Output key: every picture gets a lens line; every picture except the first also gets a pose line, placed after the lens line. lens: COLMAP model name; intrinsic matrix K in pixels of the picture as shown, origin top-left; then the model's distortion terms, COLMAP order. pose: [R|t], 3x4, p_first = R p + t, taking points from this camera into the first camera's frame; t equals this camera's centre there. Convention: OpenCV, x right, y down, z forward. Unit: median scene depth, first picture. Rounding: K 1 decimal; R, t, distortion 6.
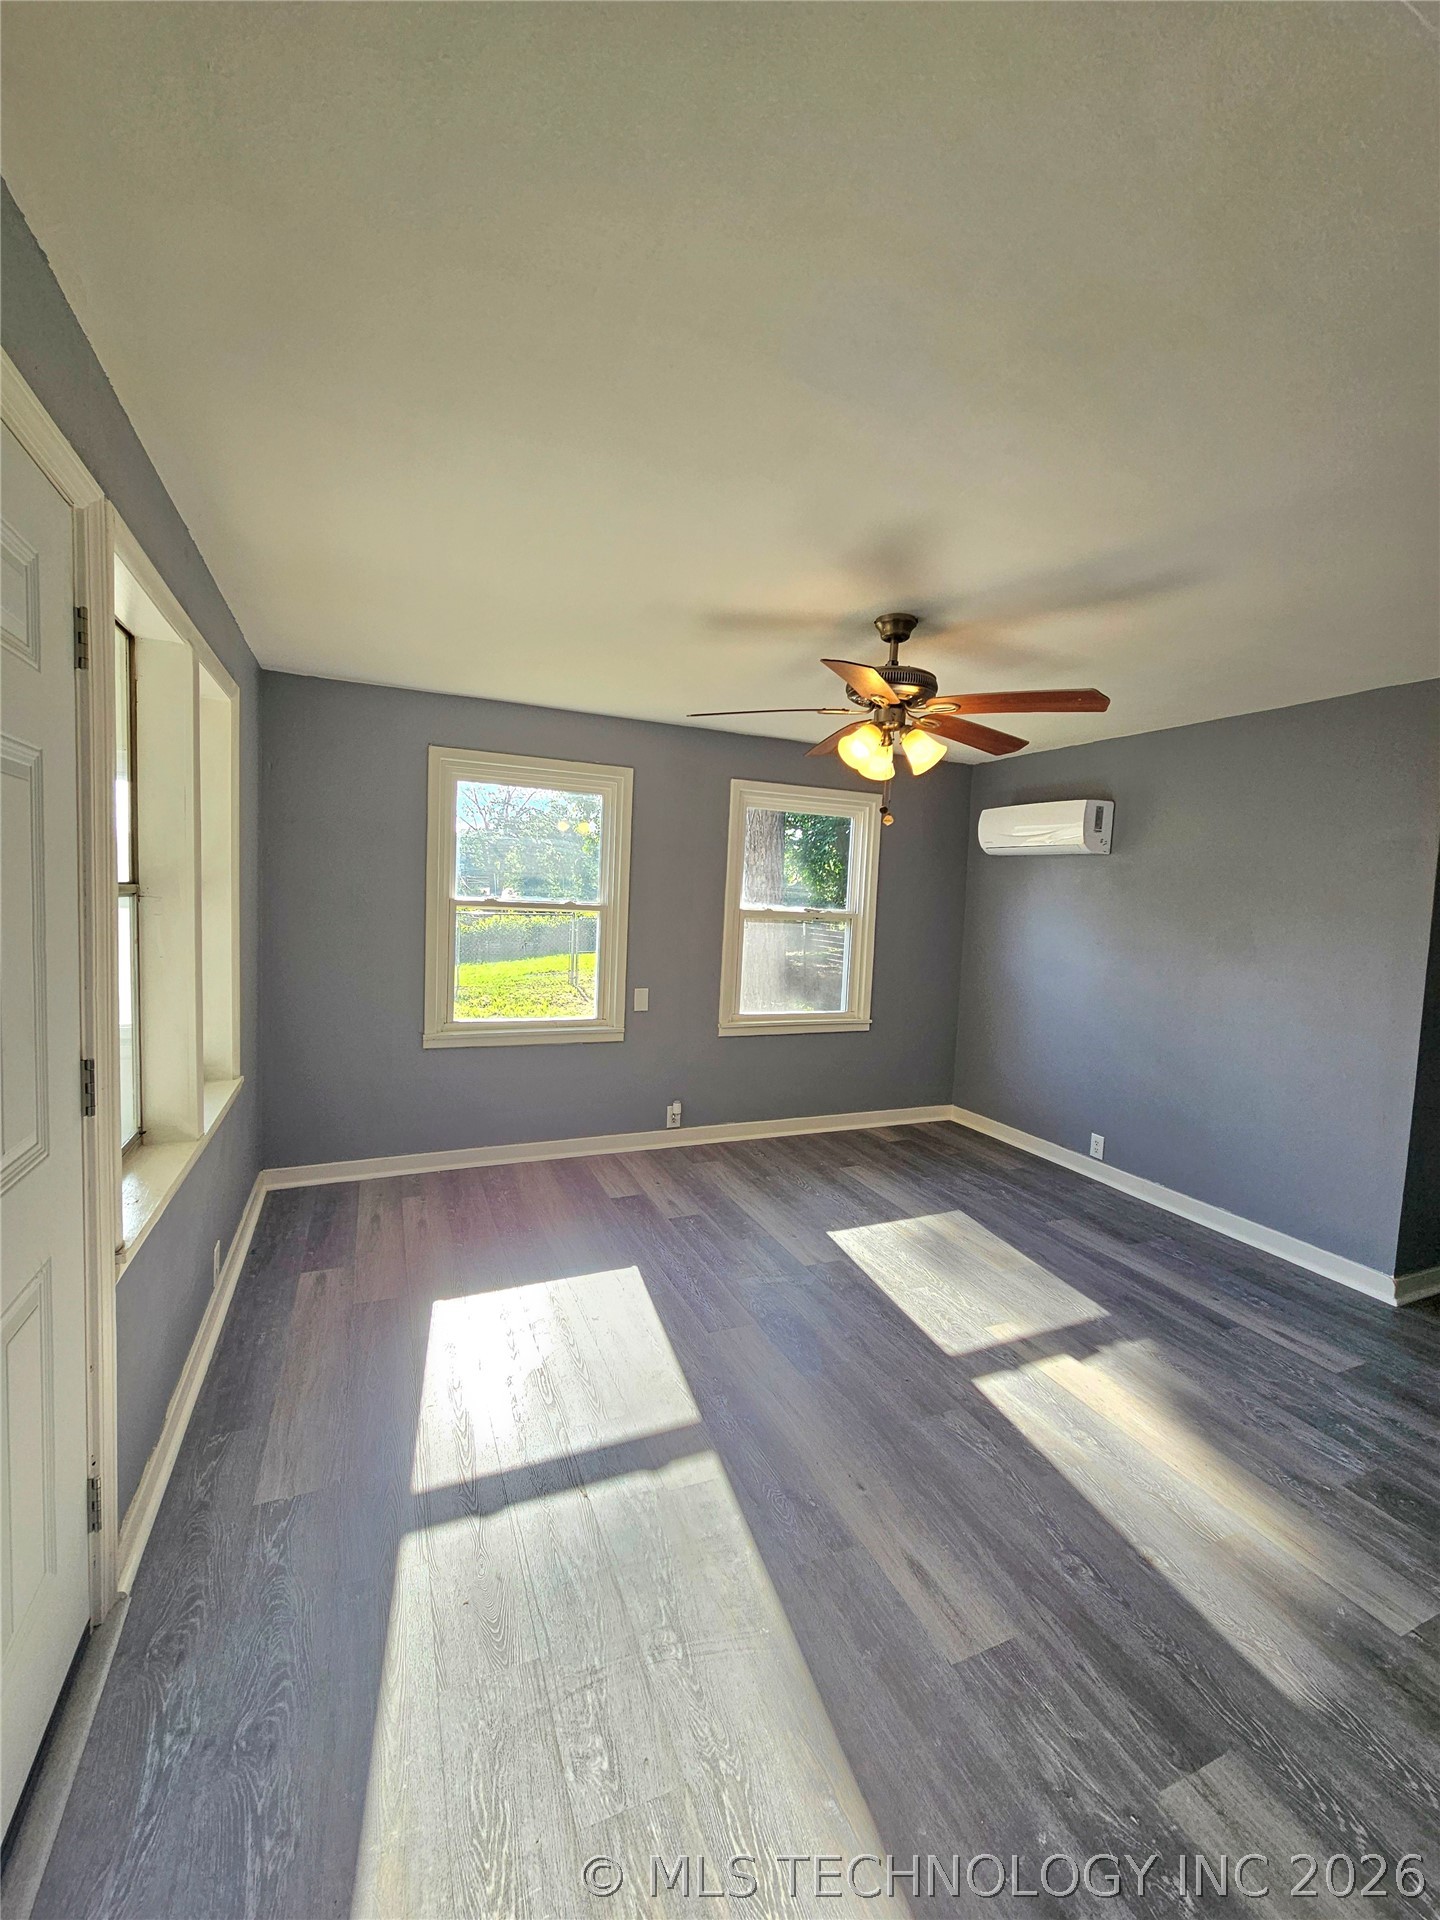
lens RADIAL K [[788.0, 0, 709.2], [0, 788.0, 950.6], [0, 0, 1]] dist [-0.004497, 0.000550]
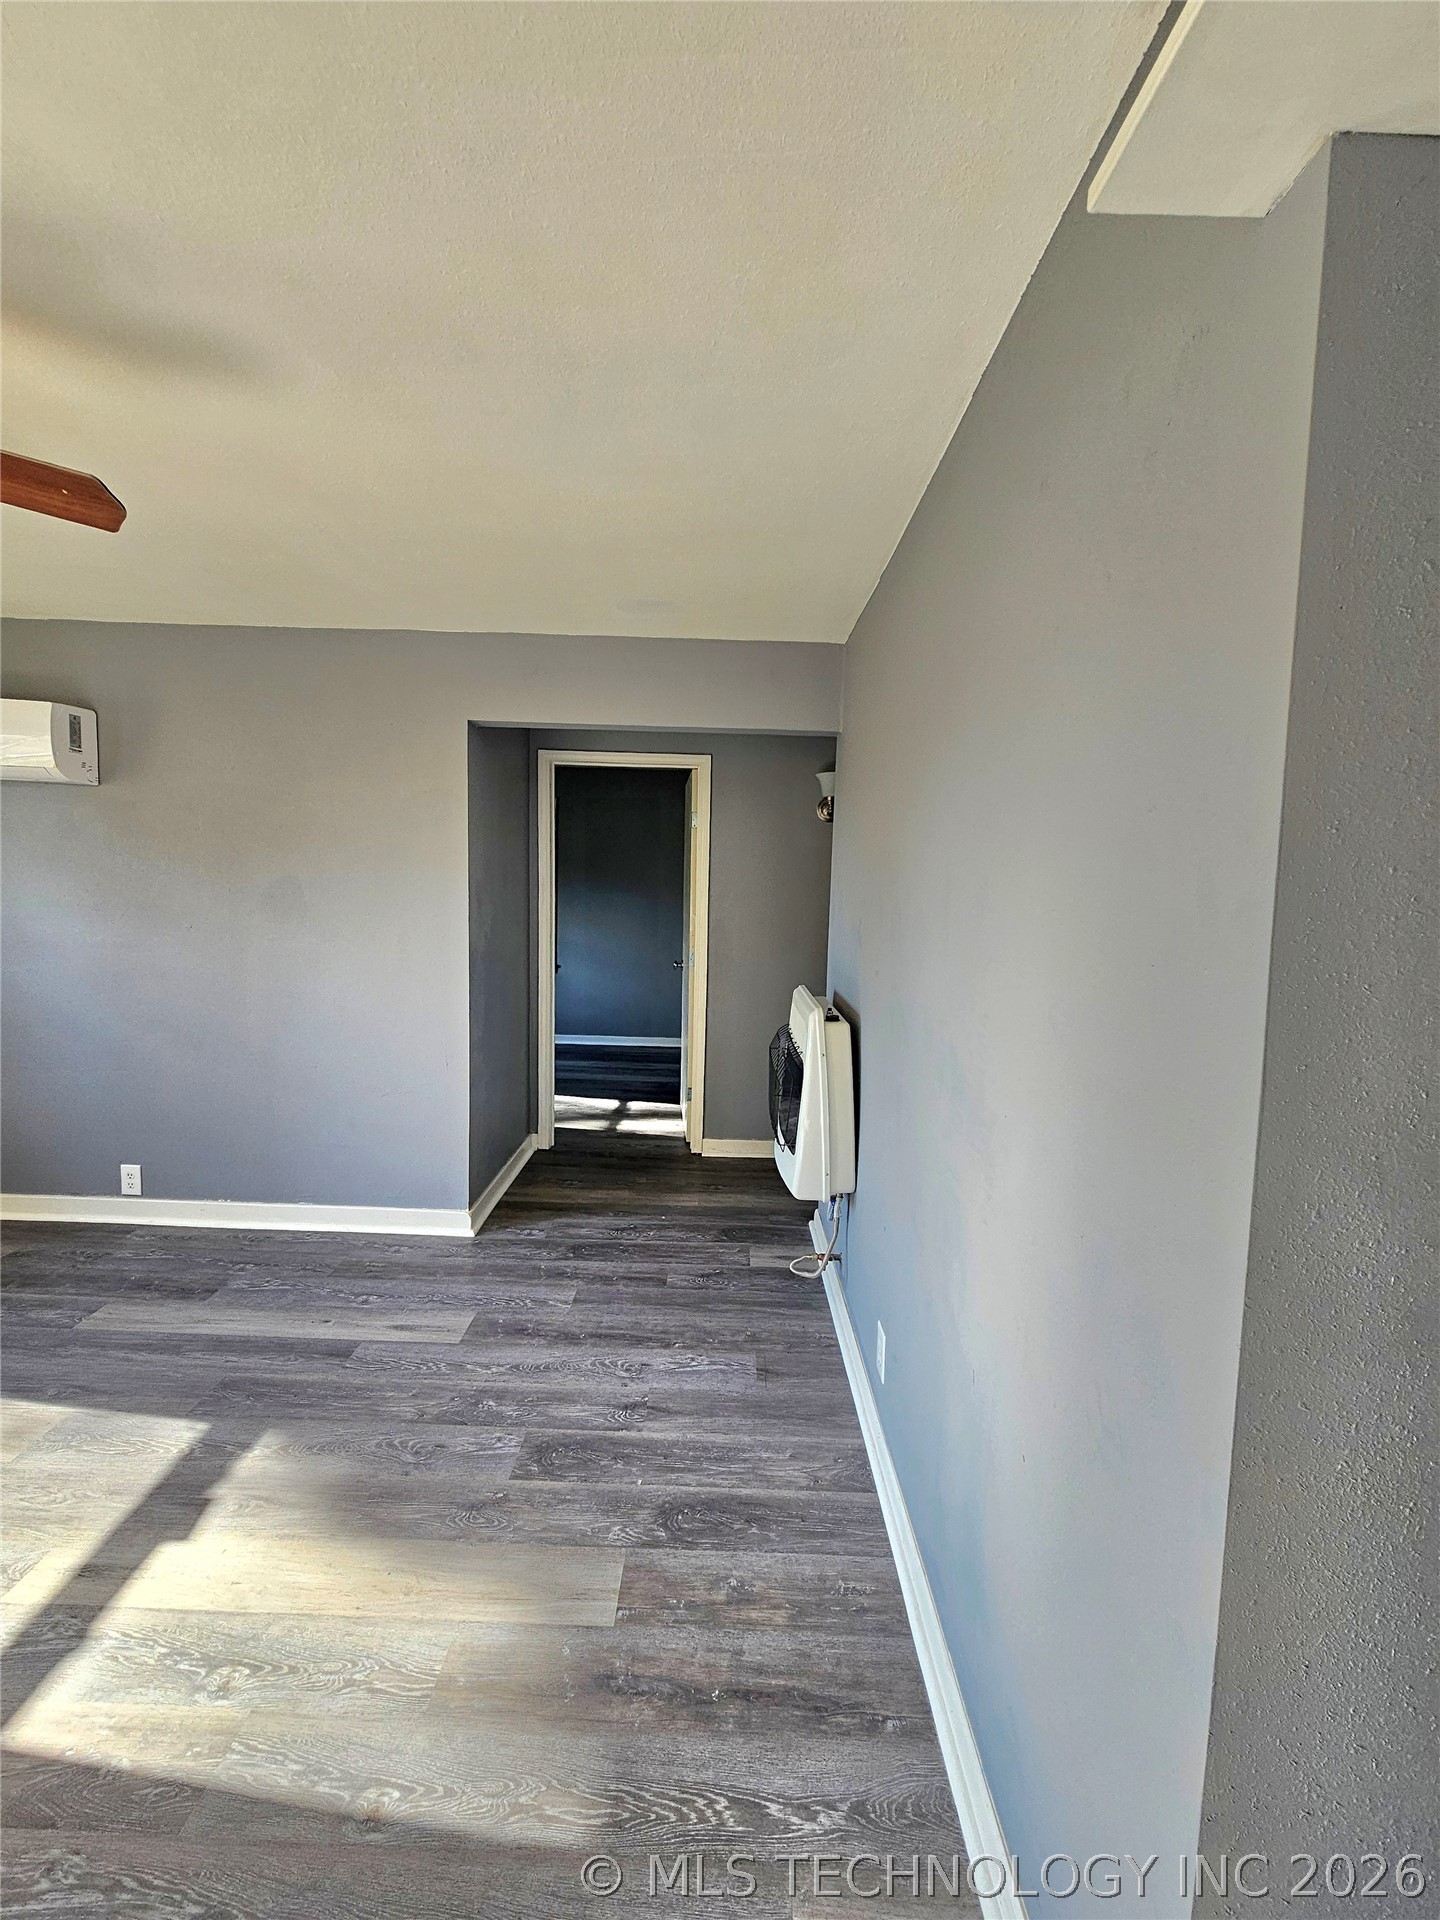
lens RADIAL K [[788.0, 0, 716.5], [0, 788.0, 948.2], [0, 0, 1]] dist [-0.004497, 0.000550]
pose [[0.399060, -0.110814, 0.910204, 0.086197], [0.056146, 0.993761, 0.096371, -0.015635], [-0.915204, 0.012647, 0.402792, 0.272098]]
